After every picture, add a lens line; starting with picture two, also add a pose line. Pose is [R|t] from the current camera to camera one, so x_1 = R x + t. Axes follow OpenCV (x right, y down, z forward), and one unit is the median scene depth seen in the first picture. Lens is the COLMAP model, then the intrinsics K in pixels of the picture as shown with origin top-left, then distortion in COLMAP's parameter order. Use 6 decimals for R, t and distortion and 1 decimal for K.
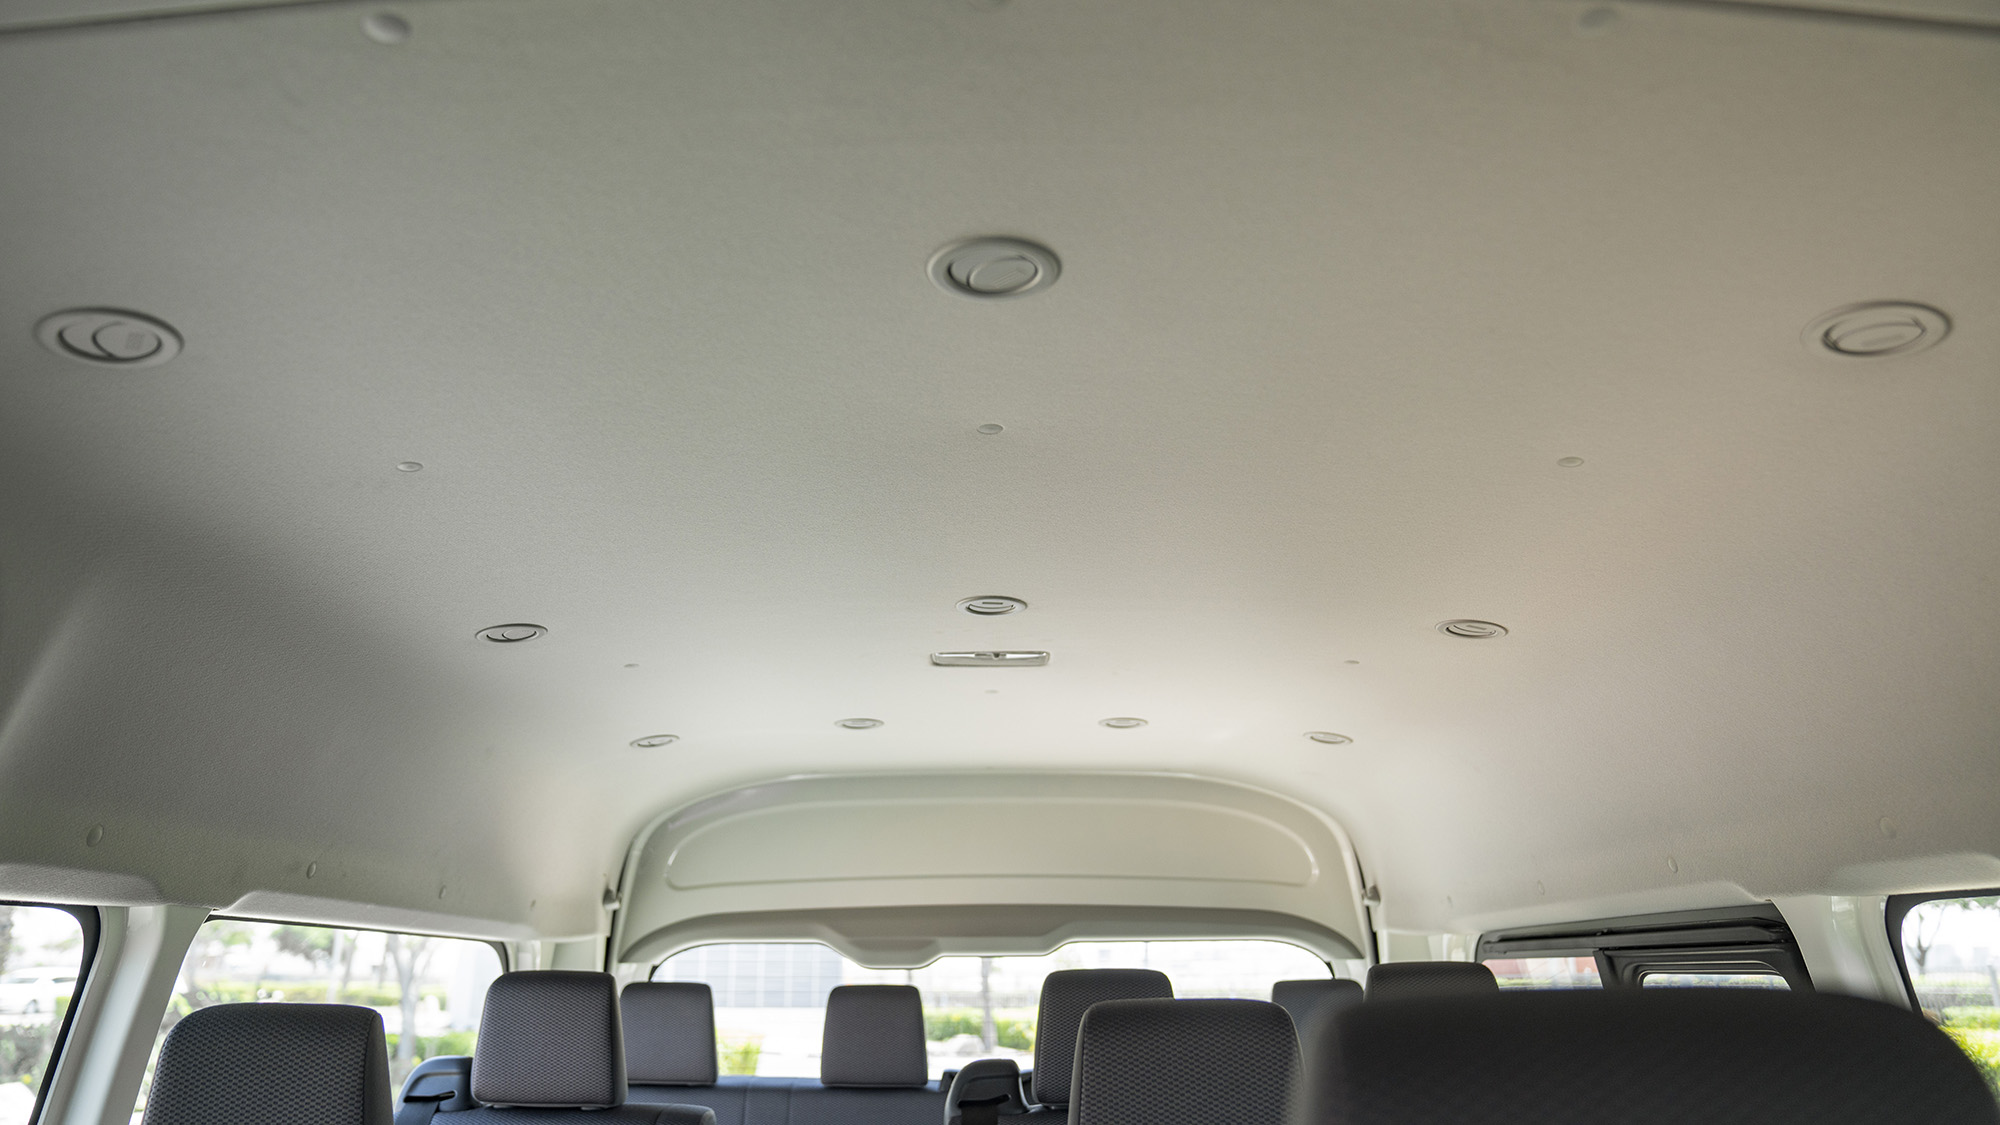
lens RADIAL K [[1274.6, 0, 1000.0], [0, 1274.6, 562.5], [0, 0, 1]] dist [-0.137687, 0.069164]
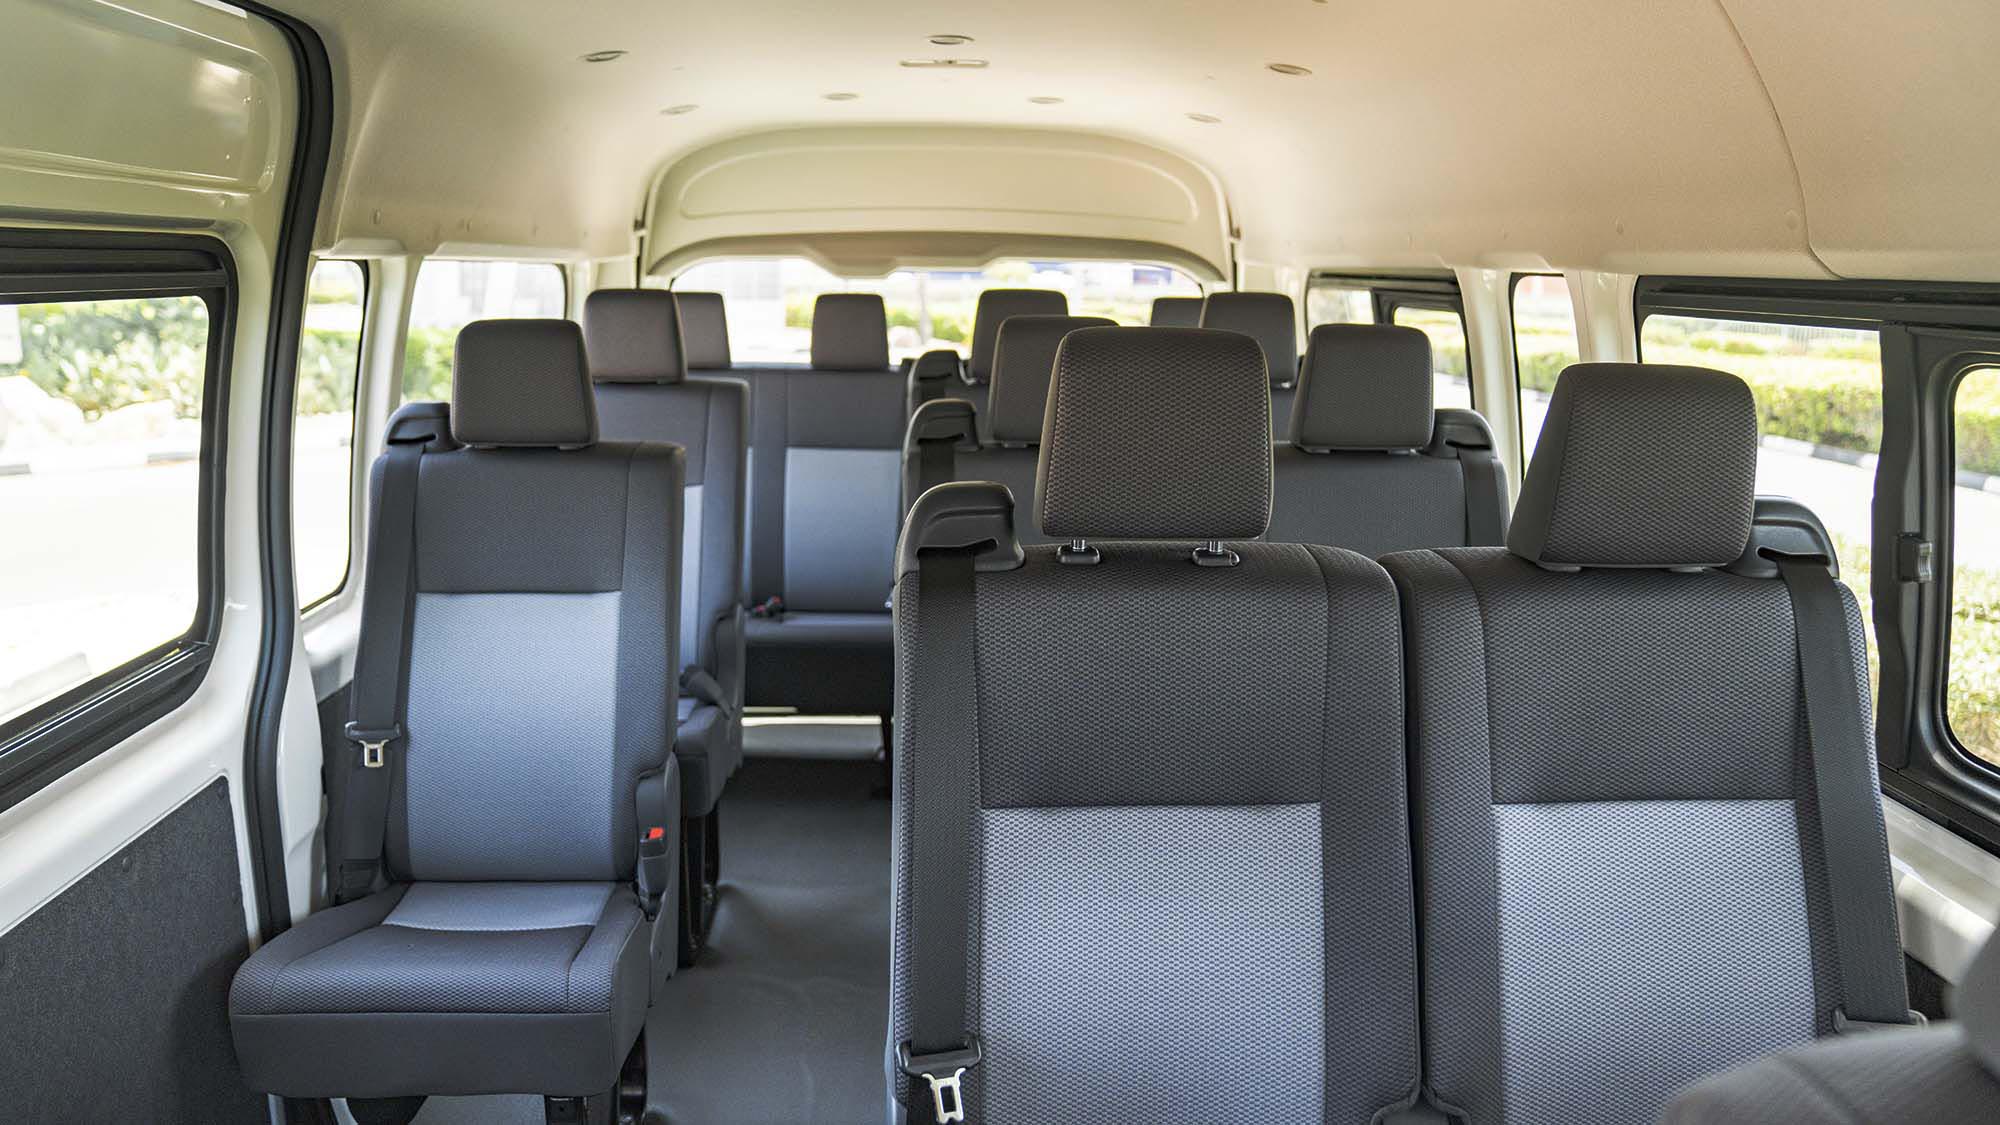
lens RADIAL K [[1493.9, 0, 1000.0], [0, 1493.9, 562.5], [0, 0, 1]] dist [-0.004574, -0.000709]
pose [[0.998801, 0.007751, 0.048332, -0.016614], [-0.030633, 0.869107, 0.493674, -0.196559], [-0.038179, -0.494563, 0.868303, -0.505452]]
